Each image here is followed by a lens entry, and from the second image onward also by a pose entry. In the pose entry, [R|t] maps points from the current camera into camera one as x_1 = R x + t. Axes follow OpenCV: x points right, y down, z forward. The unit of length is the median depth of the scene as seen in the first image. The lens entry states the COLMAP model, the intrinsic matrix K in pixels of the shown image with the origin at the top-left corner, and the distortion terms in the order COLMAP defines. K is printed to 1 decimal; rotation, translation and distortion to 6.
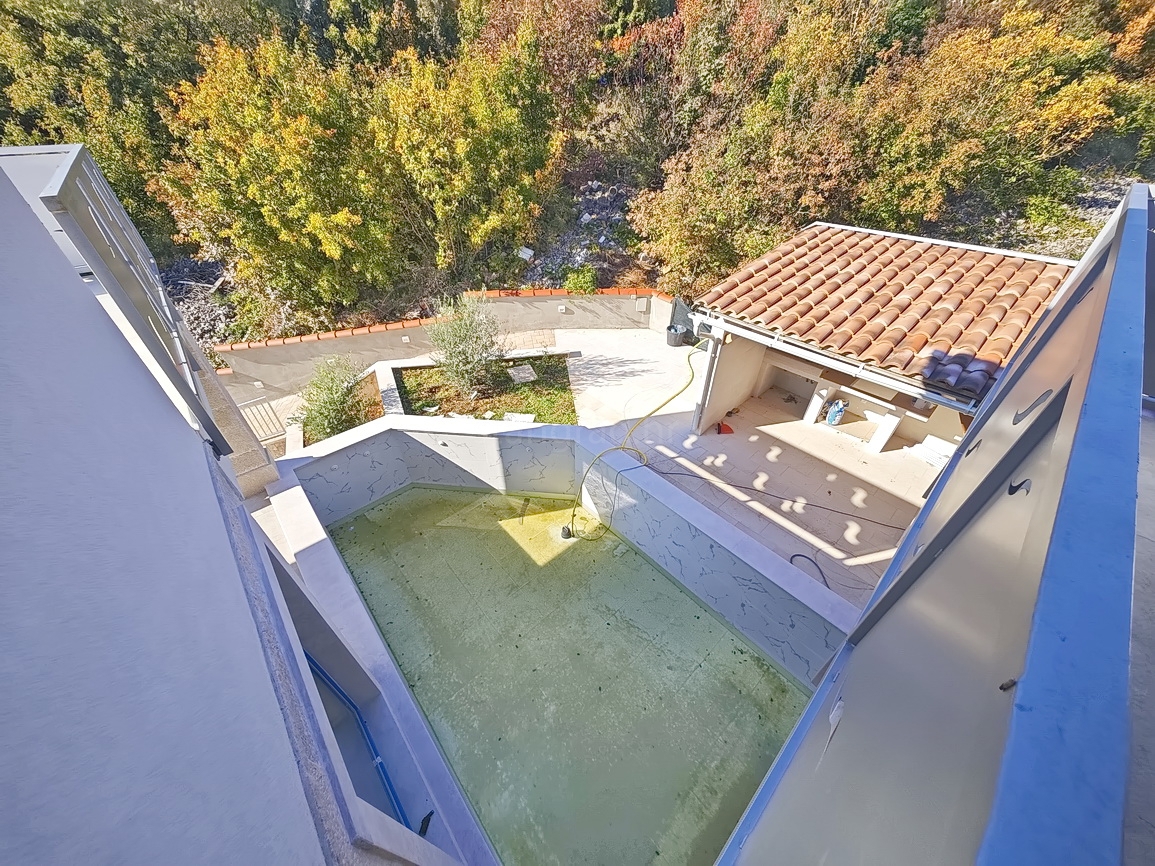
lens RADIAL K [[409.9, 0, 577.5], [0, 409.9, 433.0], [0, 0, 1]] dist [-0.000065, 0.000053]
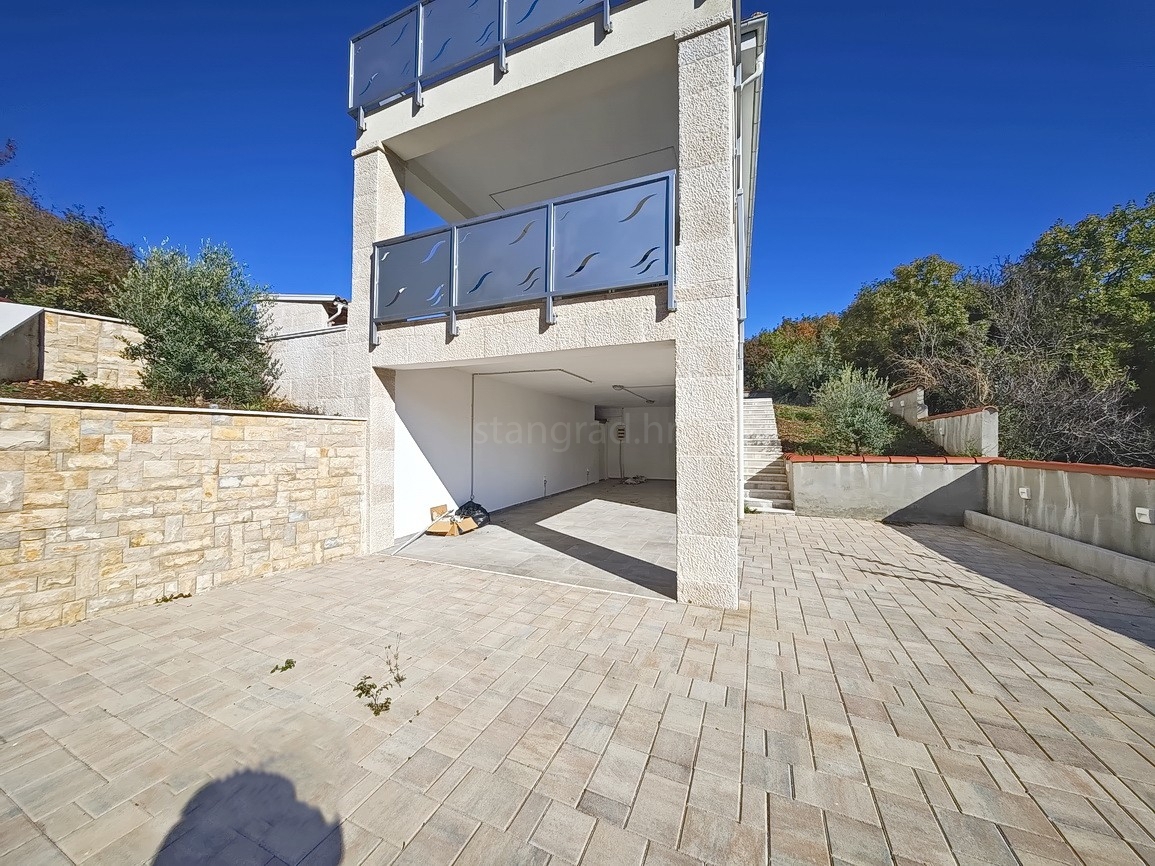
lens RADIAL K [[414.6, 0, 577.5], [0, 414.6, 433.0], [0, 0, 1]] dist [-0.009587, -0.000027]
pose [[-0.430749, 0.008649, 0.902430, -1.464819], [0.559403, 0.787238, 0.259470, 0.244262], [-0.708183, 0.616589, -0.343940, 0.920068]]
